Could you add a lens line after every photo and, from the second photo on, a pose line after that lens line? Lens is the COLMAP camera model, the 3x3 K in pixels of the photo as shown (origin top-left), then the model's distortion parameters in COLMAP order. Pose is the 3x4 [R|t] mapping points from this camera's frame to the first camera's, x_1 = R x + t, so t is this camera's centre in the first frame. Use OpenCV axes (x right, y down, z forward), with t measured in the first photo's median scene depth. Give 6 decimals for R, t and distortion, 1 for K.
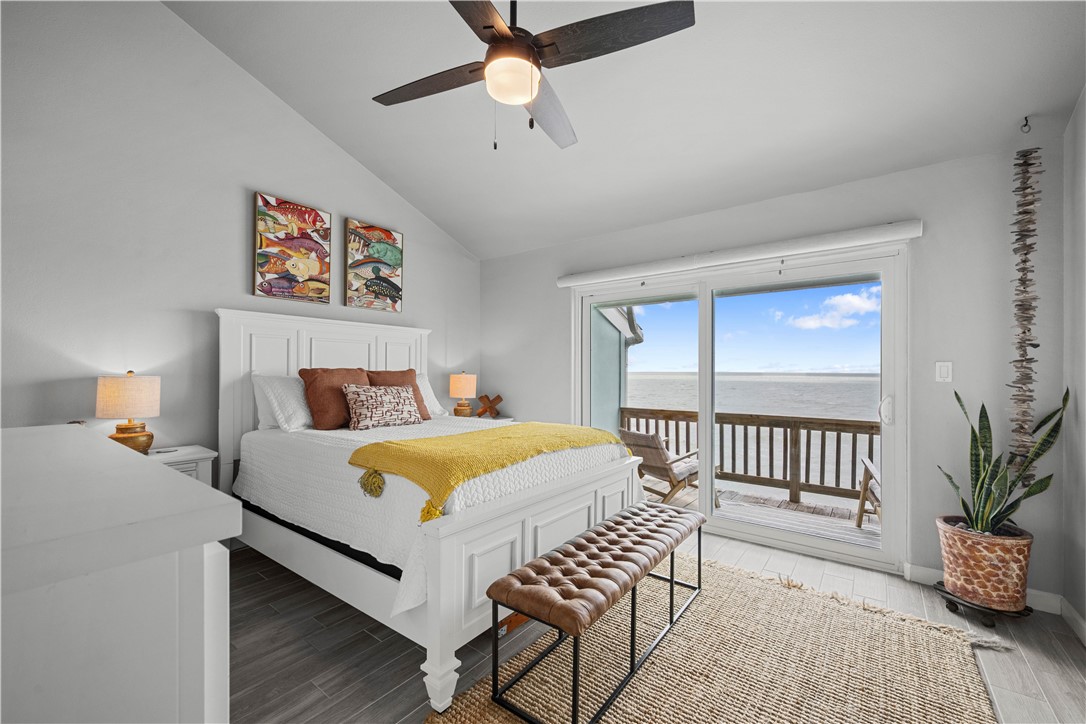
lens RADIAL K [[437.0, 0, 544.8], [0, 437.0, 370.3], [0, 0, 1]] dist [0.000414, 0.000228]
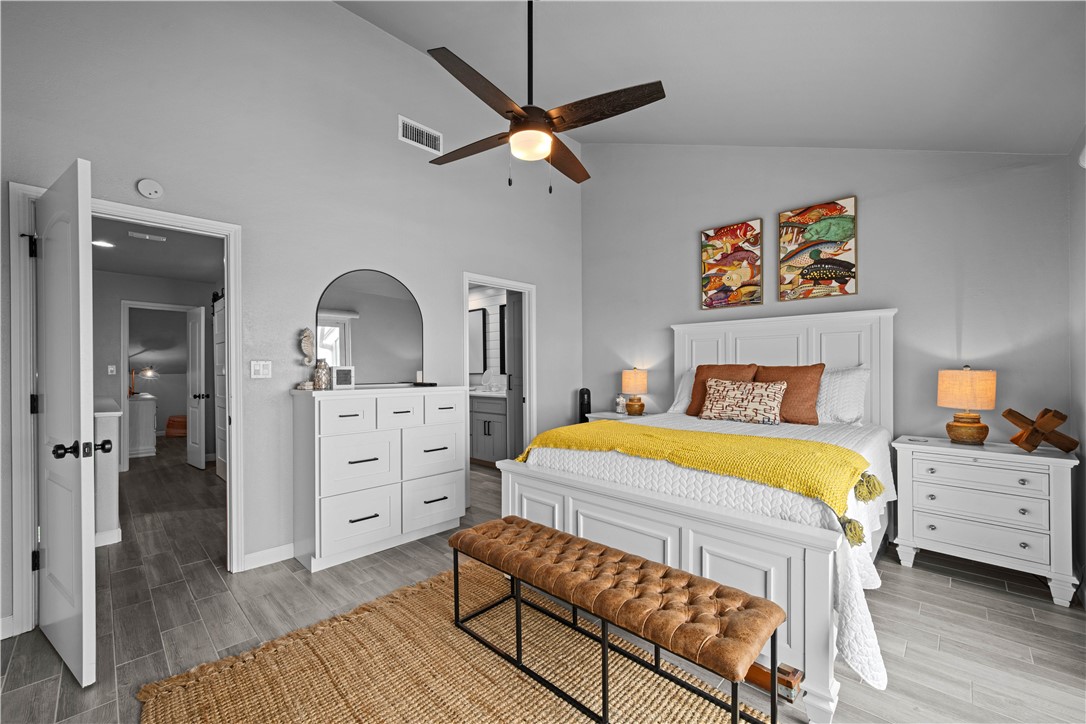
lens RADIAL K [[437.0, 0, 548.1], [0, 437.0, 365.1], [0, 0, 1]] dist [0.000414, 0.000228]
pose [[-0.121019, -0.010061, -0.992599, 0.626715], [0.005330, 0.999928, -0.010785, 0.006125], [0.992636, -0.006596, -0.120957, 0.620779]]
